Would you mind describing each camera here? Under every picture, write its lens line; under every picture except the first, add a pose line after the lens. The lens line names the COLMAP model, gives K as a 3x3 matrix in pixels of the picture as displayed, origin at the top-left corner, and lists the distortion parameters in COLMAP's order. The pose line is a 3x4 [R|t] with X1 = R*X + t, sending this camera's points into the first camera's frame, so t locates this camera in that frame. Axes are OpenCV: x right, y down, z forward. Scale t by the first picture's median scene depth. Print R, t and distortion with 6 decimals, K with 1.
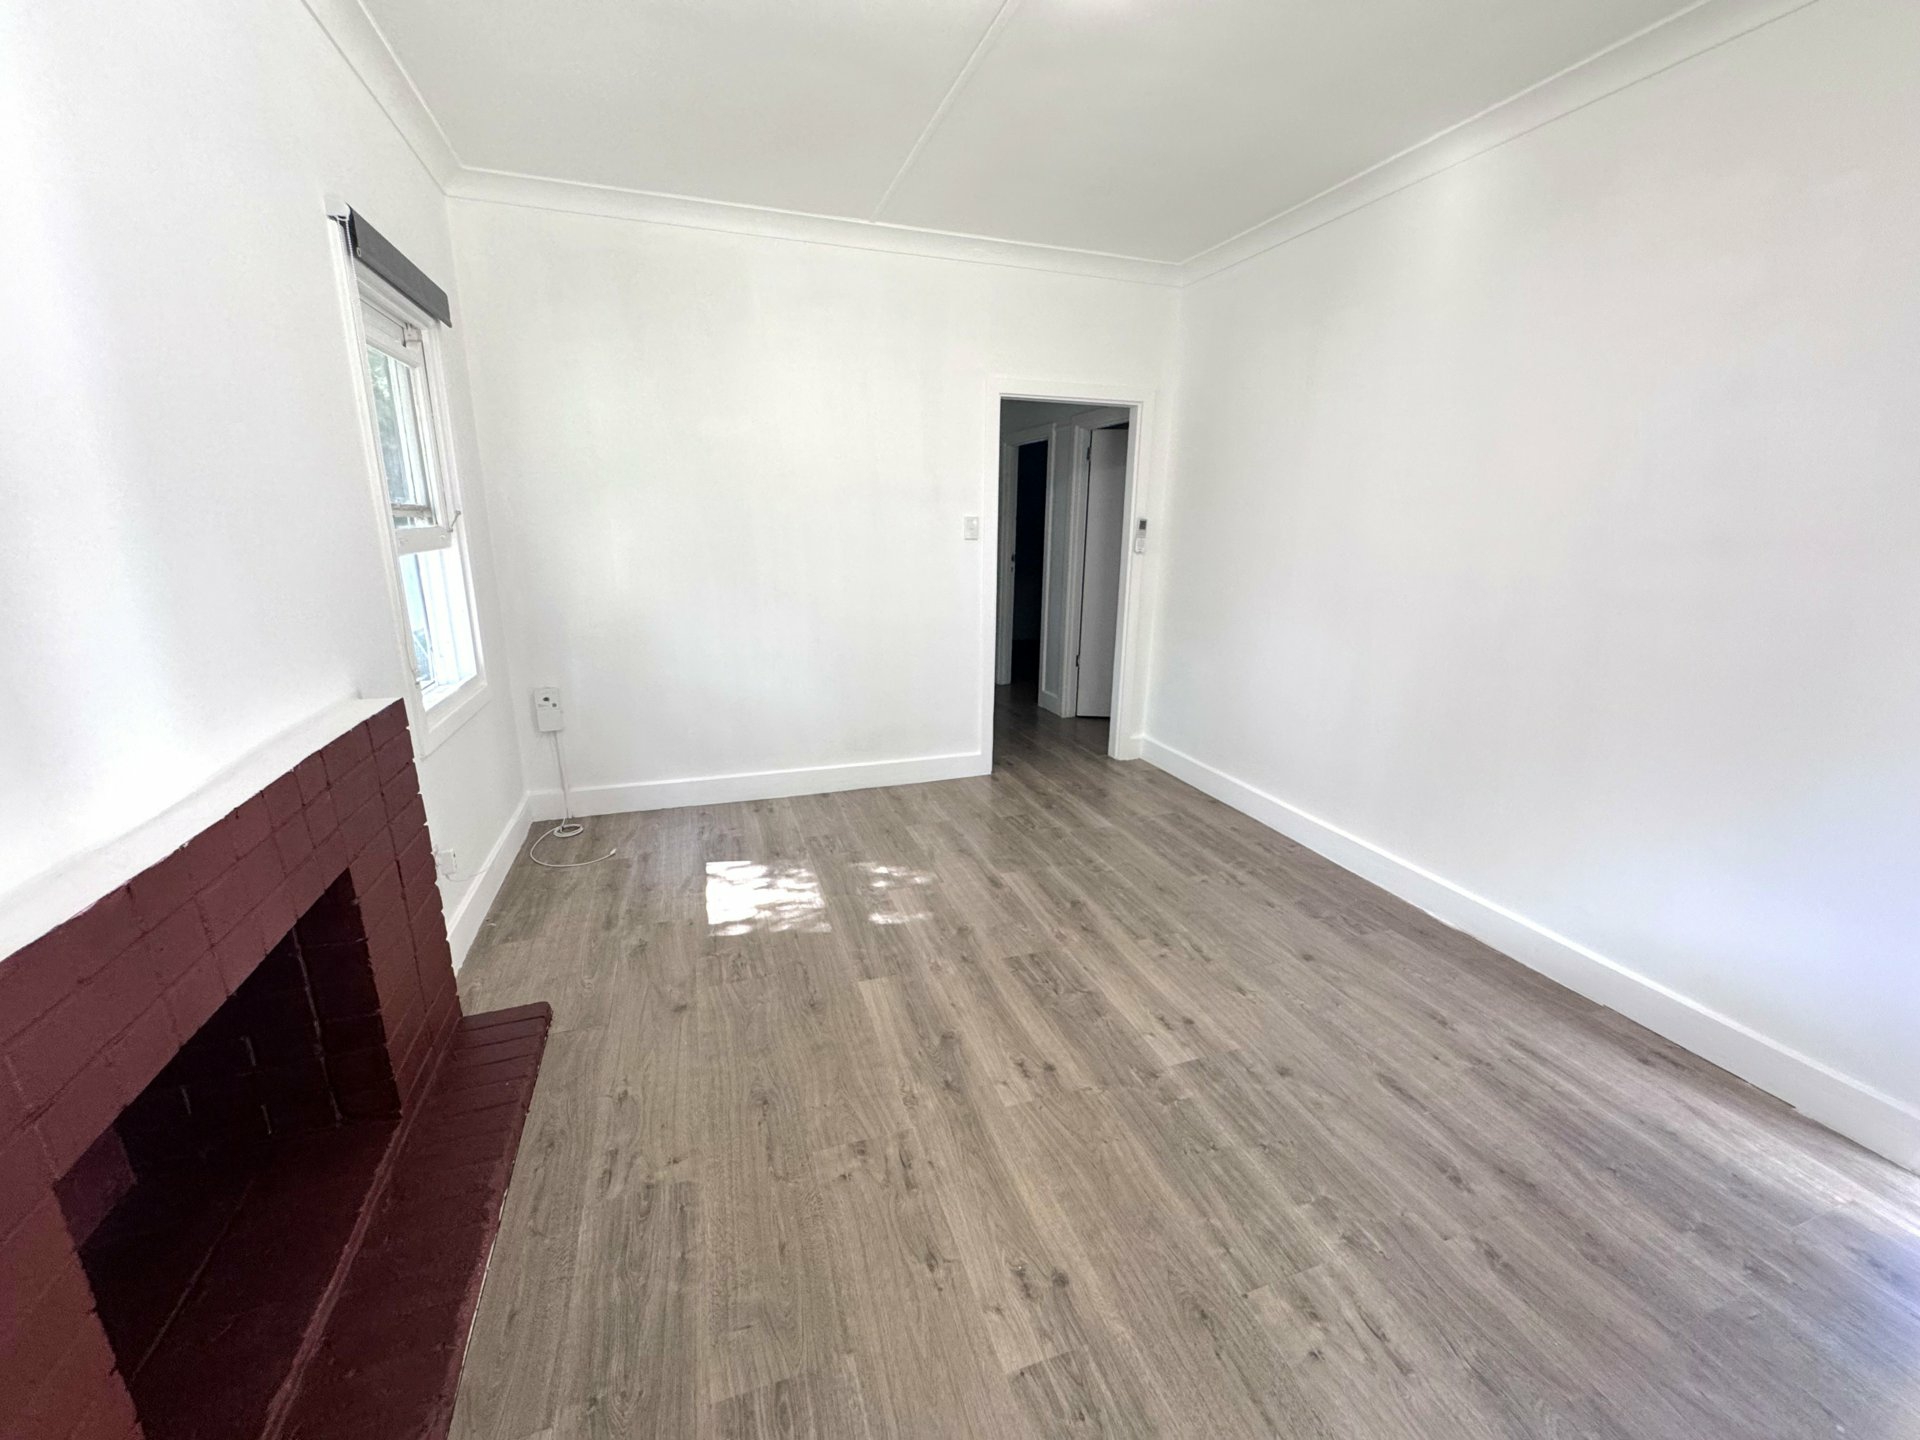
lens RADIAL K [[768.2, 0, 960.3], [0, 768.2, 715.0], [0, 0, 1]] dist [-0.002149, -0.000288]
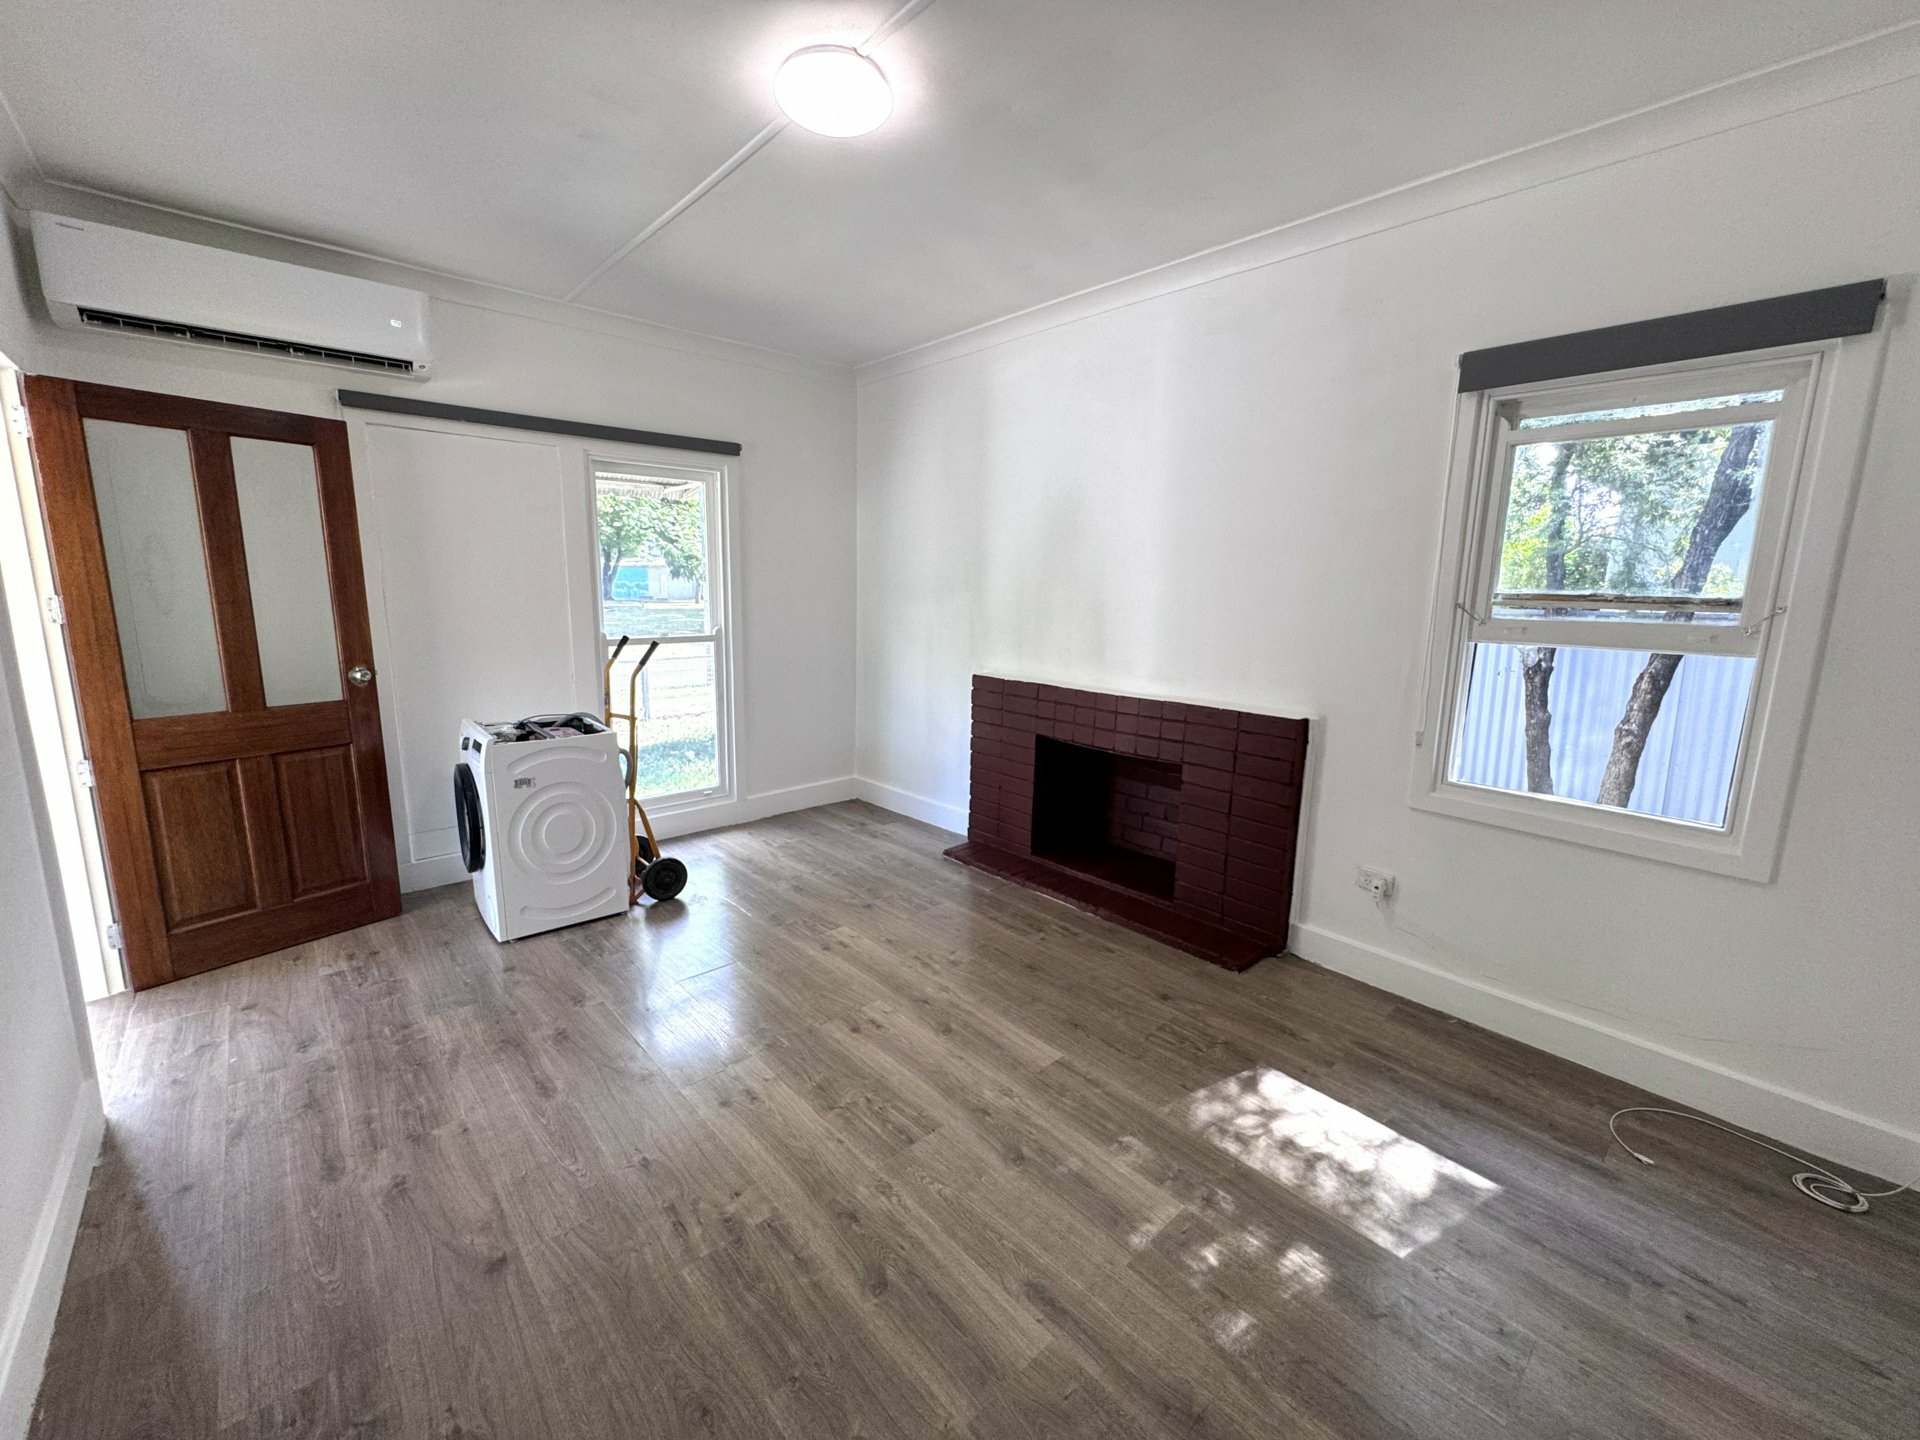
lens RADIAL K [[768.2, 0, 960.3], [0, 768.2, 715.0], [0, 0, 1]] dist [-0.002149, -0.000288]
pose [[-0.919068, 0.036485, -0.392406, 0.354420], [-0.127564, 0.914561, 0.383805, -0.407040], [0.372882, 0.402800, -0.835889, 1.572499]]
